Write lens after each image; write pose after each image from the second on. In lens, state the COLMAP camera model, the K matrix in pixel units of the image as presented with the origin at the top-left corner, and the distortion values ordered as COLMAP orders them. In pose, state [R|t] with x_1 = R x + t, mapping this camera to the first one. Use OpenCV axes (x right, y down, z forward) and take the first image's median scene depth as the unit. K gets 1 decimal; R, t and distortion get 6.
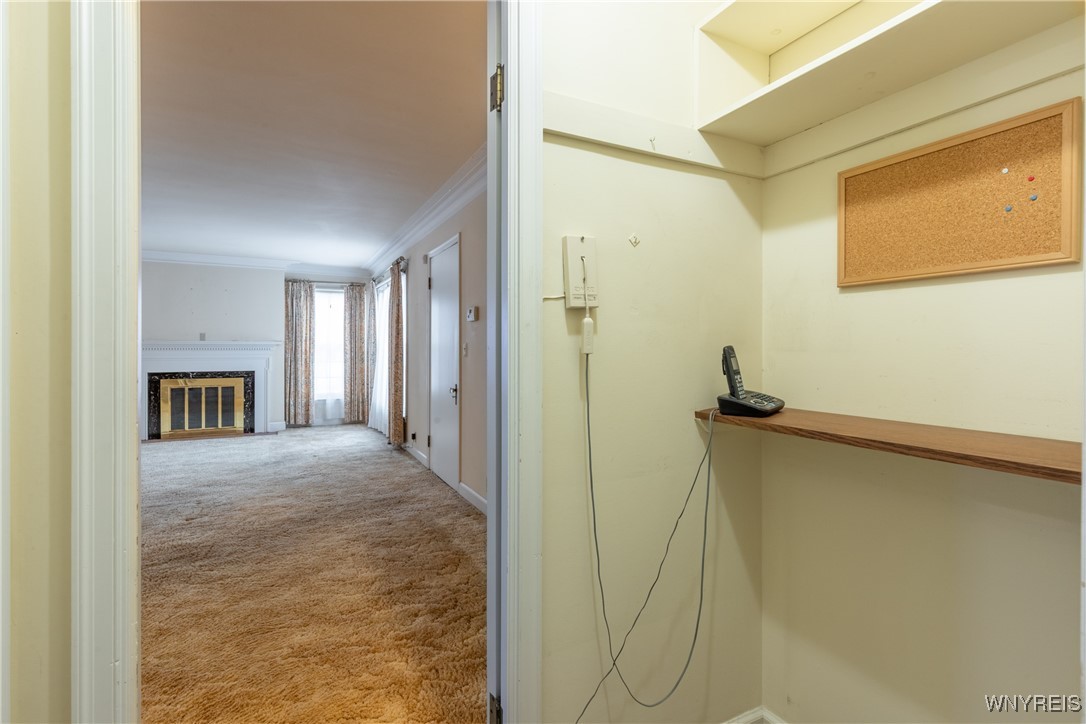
lens RADIAL K [[501.7, 0, 553.6], [0, 501.7, 352.1], [0, 0, 1]] dist [-0.013826, 0.000026]
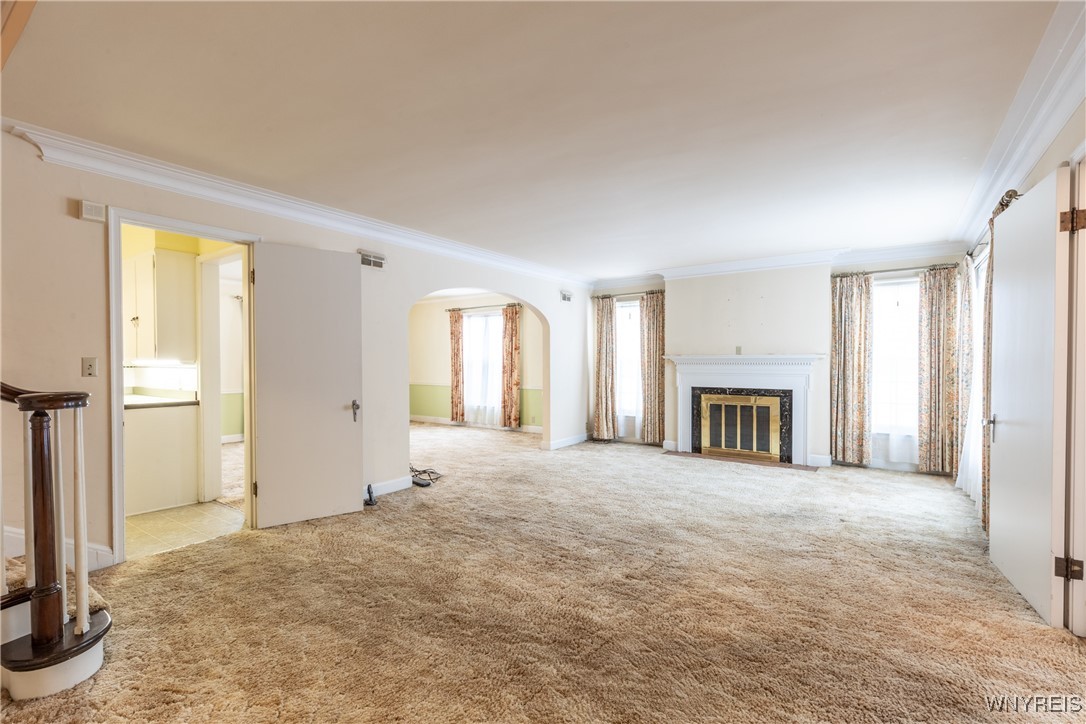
lens RADIAL K [[492.8, 0, 543.0], [0, 492.8, 362.0], [0, 0, 1]] dist [0.001262, 0.000244]
pose [[0.437236, -0.000581, -0.899346, -0.038417], [-0.005241, 0.999981, -0.003195, -0.003992], [0.899331, 0.006110, 0.437225, 0.262012]]
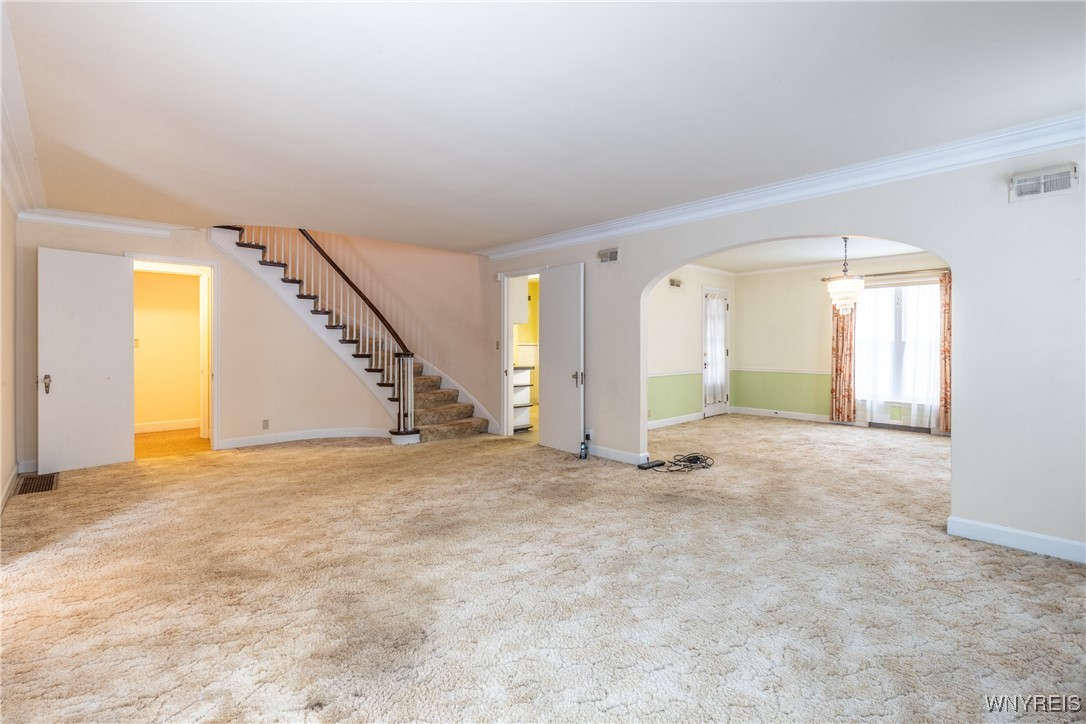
lens RADIAL K [[501.7, 0, 553.6], [0, 501.7, 352.1], [0, 0, 1]] dist [-0.013826, 0.000026]
pose [[-0.965288, -0.000862, -0.261185, -0.422932], [-0.008430, 0.999576, 0.027858, -0.010724], [0.261051, 0.029093, -0.964887, 1.034363]]
